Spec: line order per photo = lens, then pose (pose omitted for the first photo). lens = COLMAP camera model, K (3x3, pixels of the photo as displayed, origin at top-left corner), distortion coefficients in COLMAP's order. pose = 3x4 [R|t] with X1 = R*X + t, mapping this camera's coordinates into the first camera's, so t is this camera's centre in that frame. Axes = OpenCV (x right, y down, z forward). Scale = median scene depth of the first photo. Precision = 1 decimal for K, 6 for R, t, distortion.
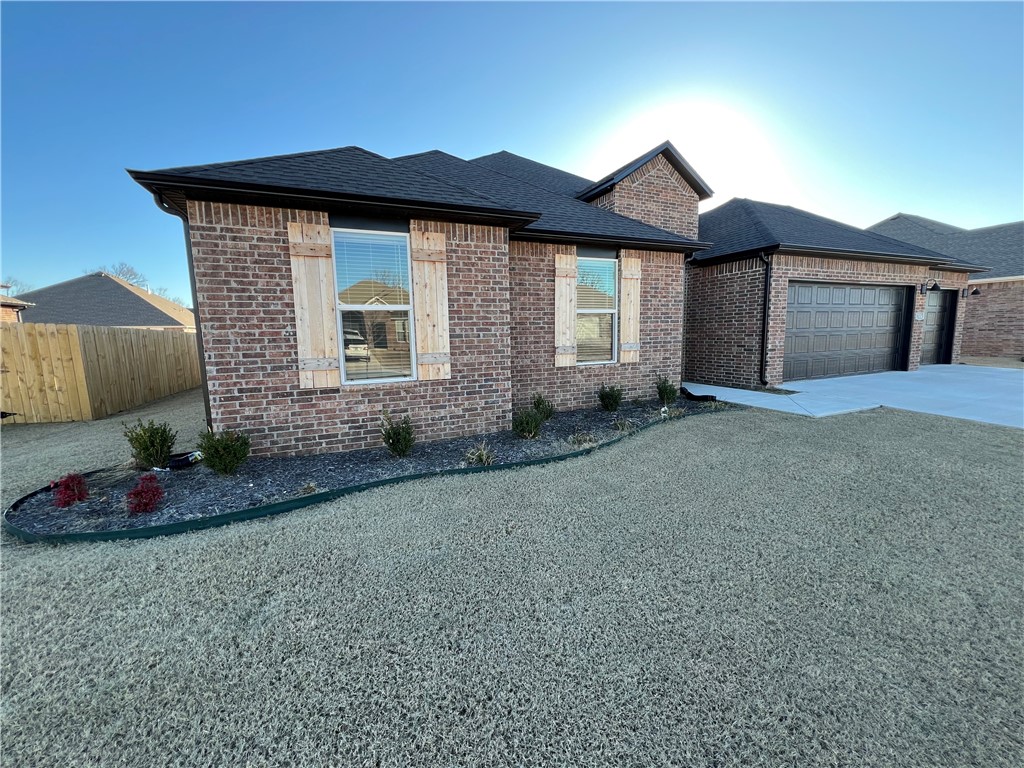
lens RADIAL K [[407.6, 0, 511.1], [0, 407.6, 378.8], [0, 0, 1]] dist [-0.000472, 0.000310]
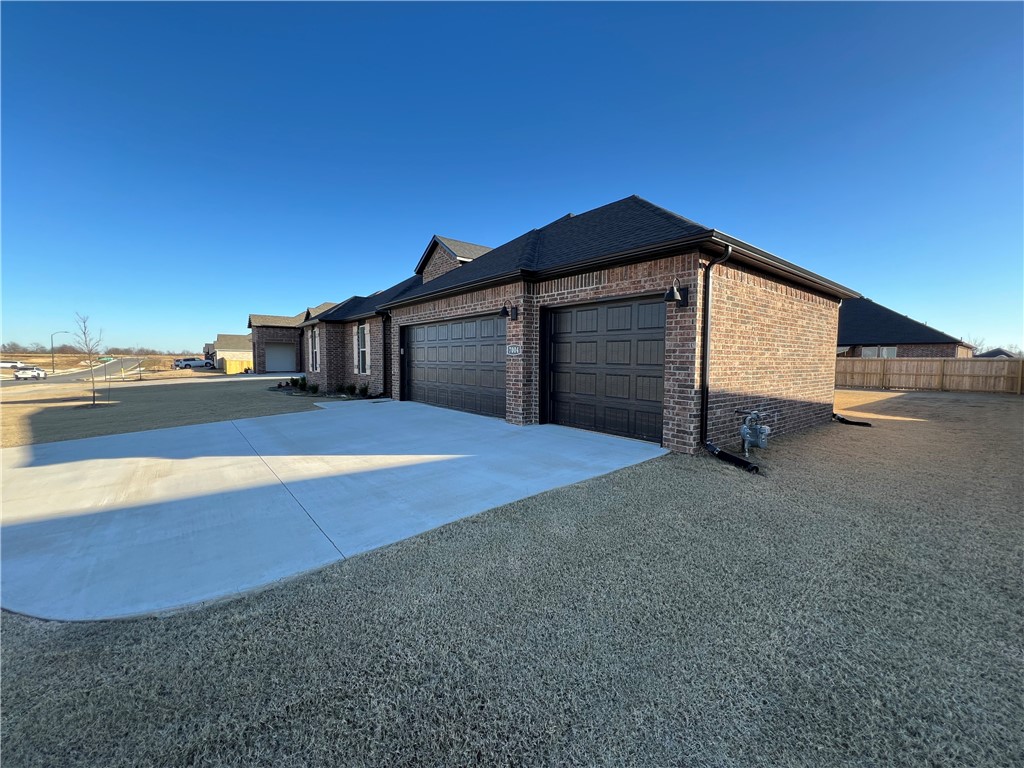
lens RADIAL K [[407.6, 0, 510.5], [0, 407.6, 387.3], [0, 0, 1]] dist [-0.000472, 0.000310]
pose [[0.294970, 0.083110, -0.951885, 1.752497], [-0.128413, 0.990621, 0.046699, -0.123527], [0.946838, 0.108460, 0.302875, 0.799535]]
